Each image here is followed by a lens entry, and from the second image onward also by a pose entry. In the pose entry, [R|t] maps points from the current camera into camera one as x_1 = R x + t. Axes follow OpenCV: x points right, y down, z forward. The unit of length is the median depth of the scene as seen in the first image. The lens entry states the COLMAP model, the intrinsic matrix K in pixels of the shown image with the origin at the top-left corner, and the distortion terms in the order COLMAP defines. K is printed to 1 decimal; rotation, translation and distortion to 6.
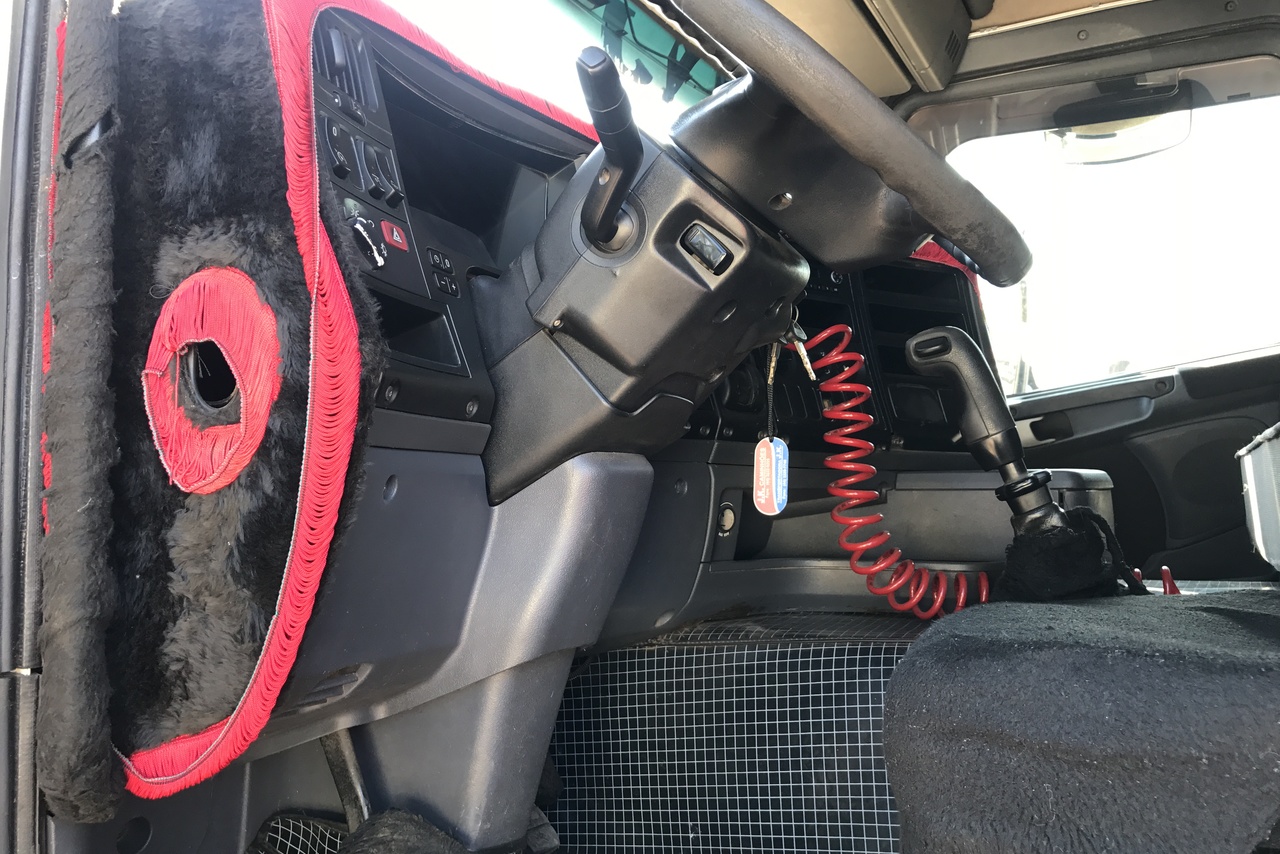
lens RADIAL K [[1075.0, 0, 640.0], [0, 1075.0, 427.0], [0, 0, 1]] dist [0.025646, -0.002932]
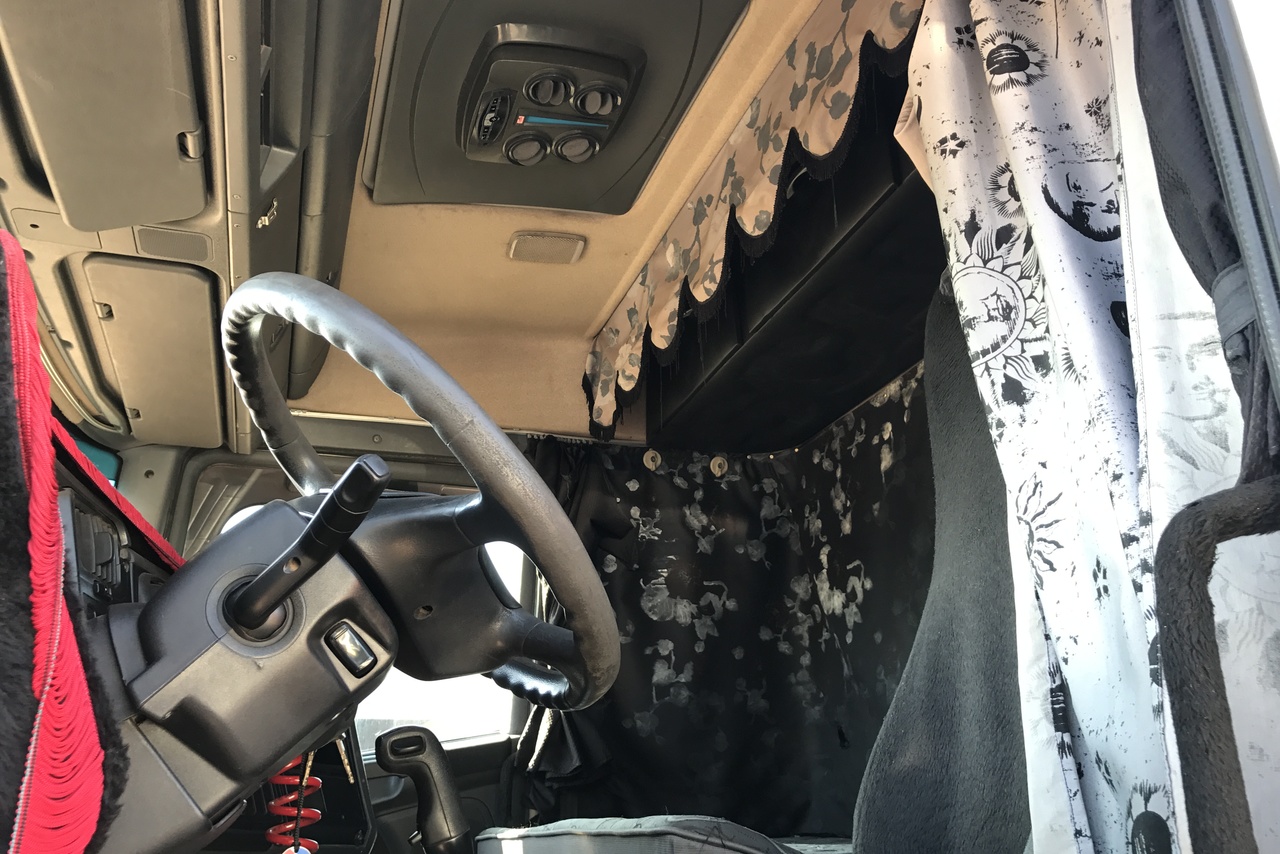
lens RADIAL K [[1075.0, 0, 640.0], [0, 1075.0, 427.0], [0, 0, 1]] dist [0.025646, -0.002932]
pose [[0.687382, 0.254507, 0.680245, -0.461836], [-0.033324, 0.946659, -0.320509, -0.050621], [-0.725532, 0.197643, 0.659197, 0.122524]]
